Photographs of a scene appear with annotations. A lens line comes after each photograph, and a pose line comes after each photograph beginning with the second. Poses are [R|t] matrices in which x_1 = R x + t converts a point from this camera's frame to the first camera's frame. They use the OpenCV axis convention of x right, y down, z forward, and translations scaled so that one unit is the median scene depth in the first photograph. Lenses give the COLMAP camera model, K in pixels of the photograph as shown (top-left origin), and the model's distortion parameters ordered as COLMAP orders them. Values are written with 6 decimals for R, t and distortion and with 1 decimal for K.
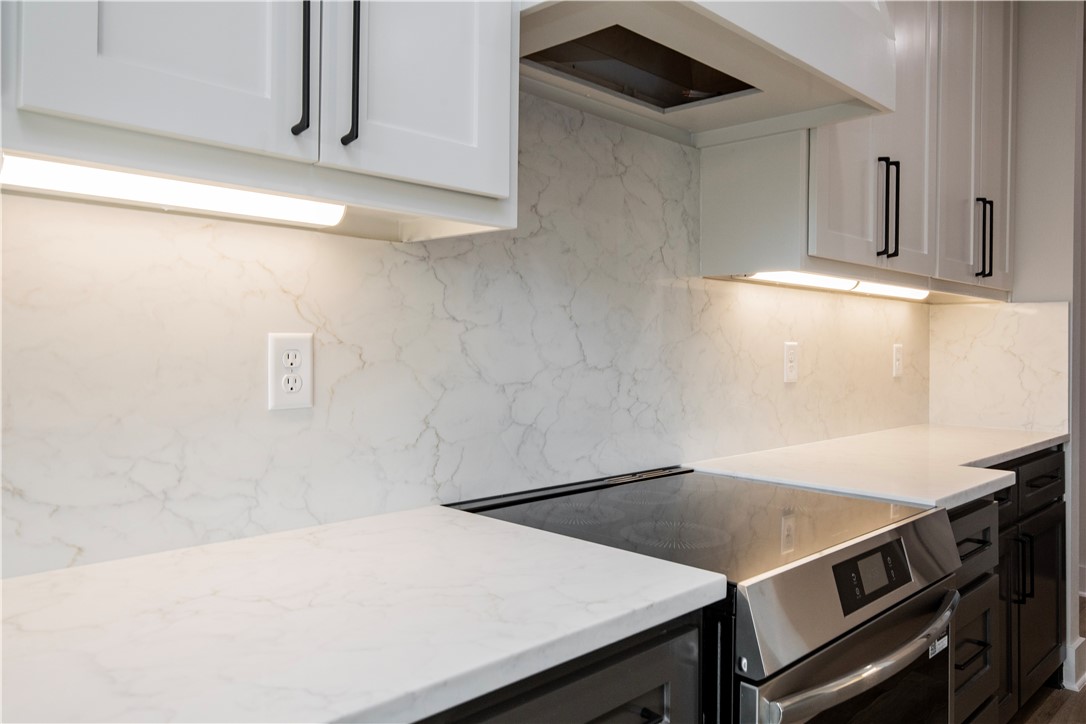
lens RADIAL K [[817.3, 0, 568.5], [0, 817.3, 337.0], [0, 0, 1]] dist [0.015470, 0.001724]
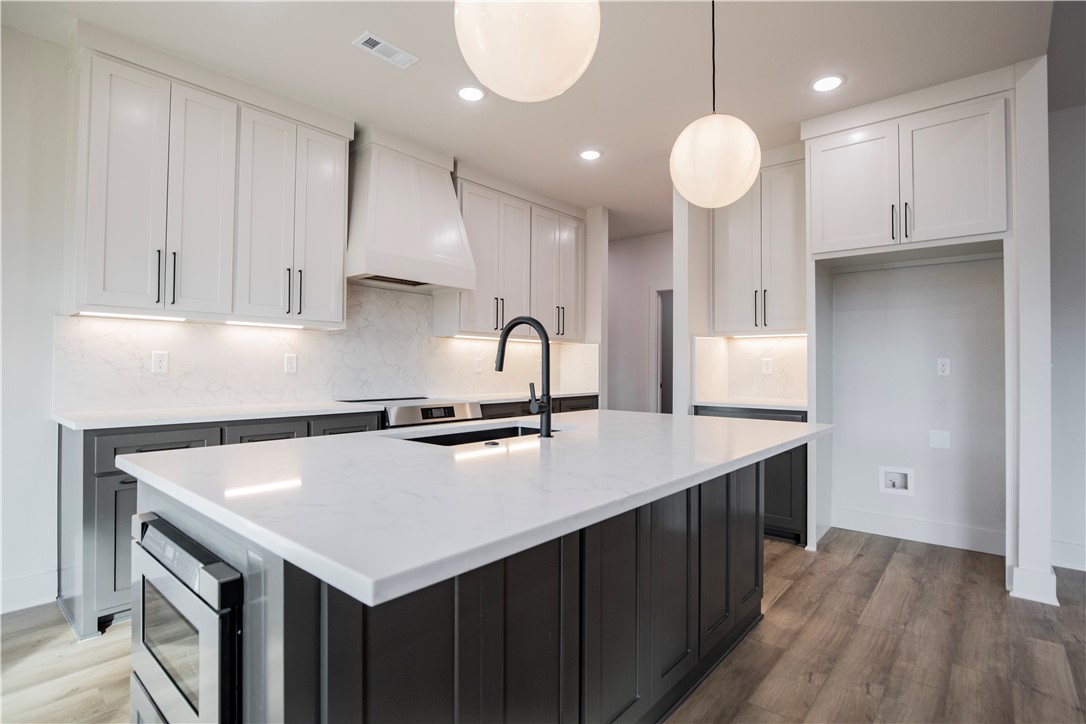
lens RADIAL K [[534.6, 0, 557.2], [0, 534.6, 357.7], [0, 0, 1]] dist [-0.022082, 0.002037]
pose [[0.997692, -0.005726, 0.067666, 0.580935], [0.006383, 0.999934, -0.009504, 0.032200], [-0.067607, 0.009914, 0.997663, -1.249141]]
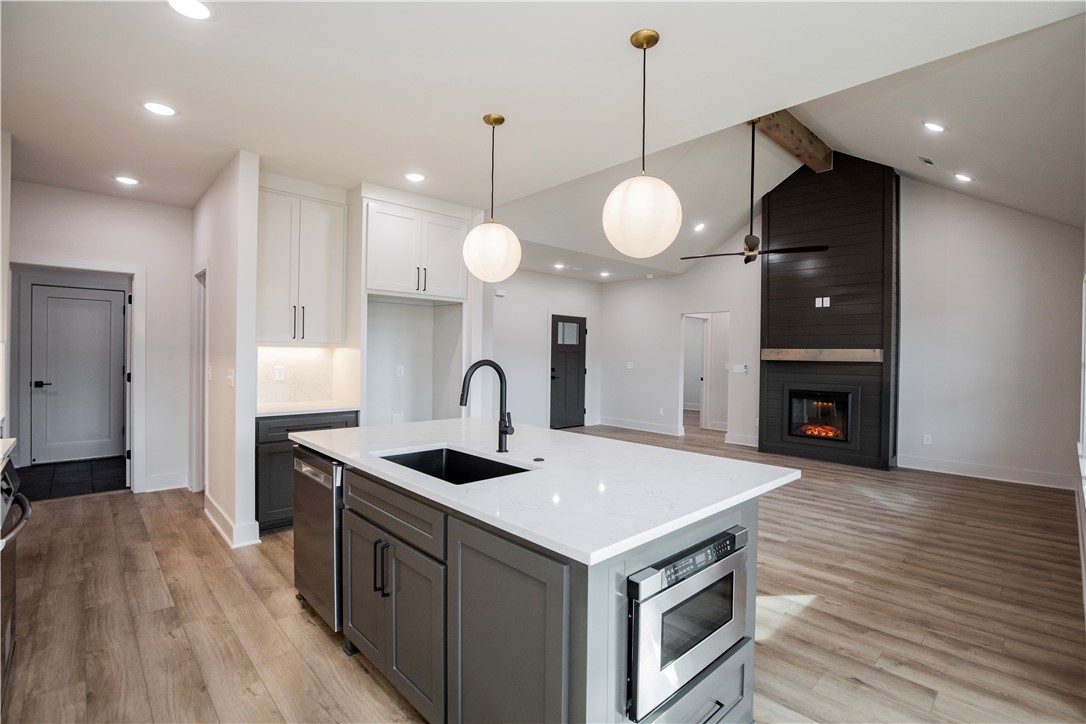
lens RADIAL K [[505.1, 0, 554.9], [0, 505.1, 362.1], [0, 0, 1]] dist [-0.036417, 0.007450]
pose [[0.044719, -0.025649, 0.998670, -0.646822], [-0.022149, 0.999399, 0.026659, -0.091851], [-0.998754, -0.023311, 0.044124, -0.400963]]
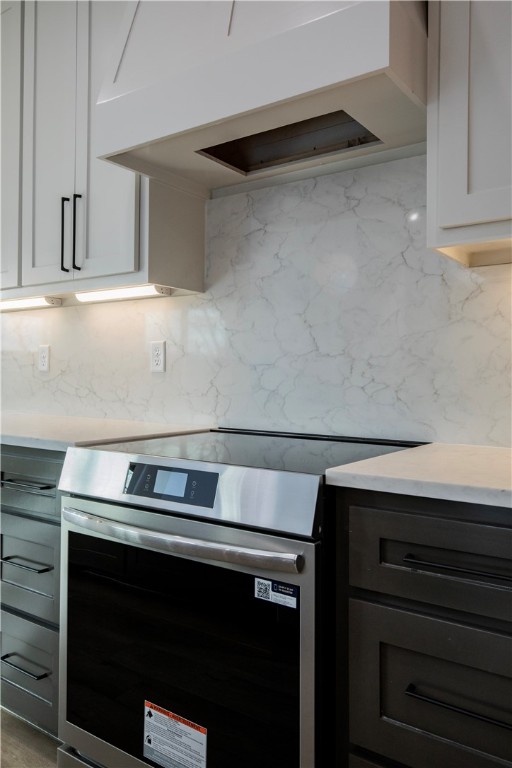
lens RADIAL K [[602.1, 0, 243.0], [0, 602.1, 370.2], [0, 0, 1]] dist [0.029334, 0.002799]
pose [[0.124606, -0.020691, -0.991991, 1.050256], [0.003406, 0.999786, -0.020426, 0.085363], [0.992200, -0.000833, 0.124650, 0.741449]]
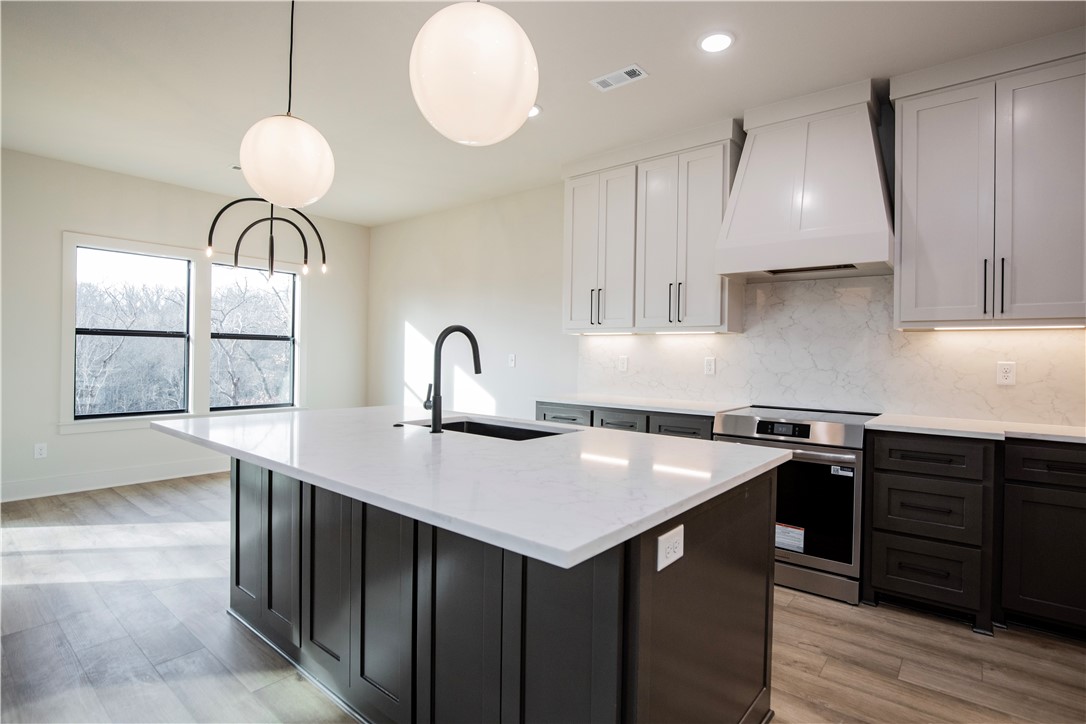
lens RADIAL K [[533.8, 0, 549.8], [0, 533.8, 359.6], [0, 0, 1]] dist [-0.028018, 0.002358]
pose [[0.076262, -0.006450, -0.997067, 1.794593], [-0.007820, 0.999944, -0.007067, 0.023749], [0.997057, 0.008336, 0.076207, -0.066150]]
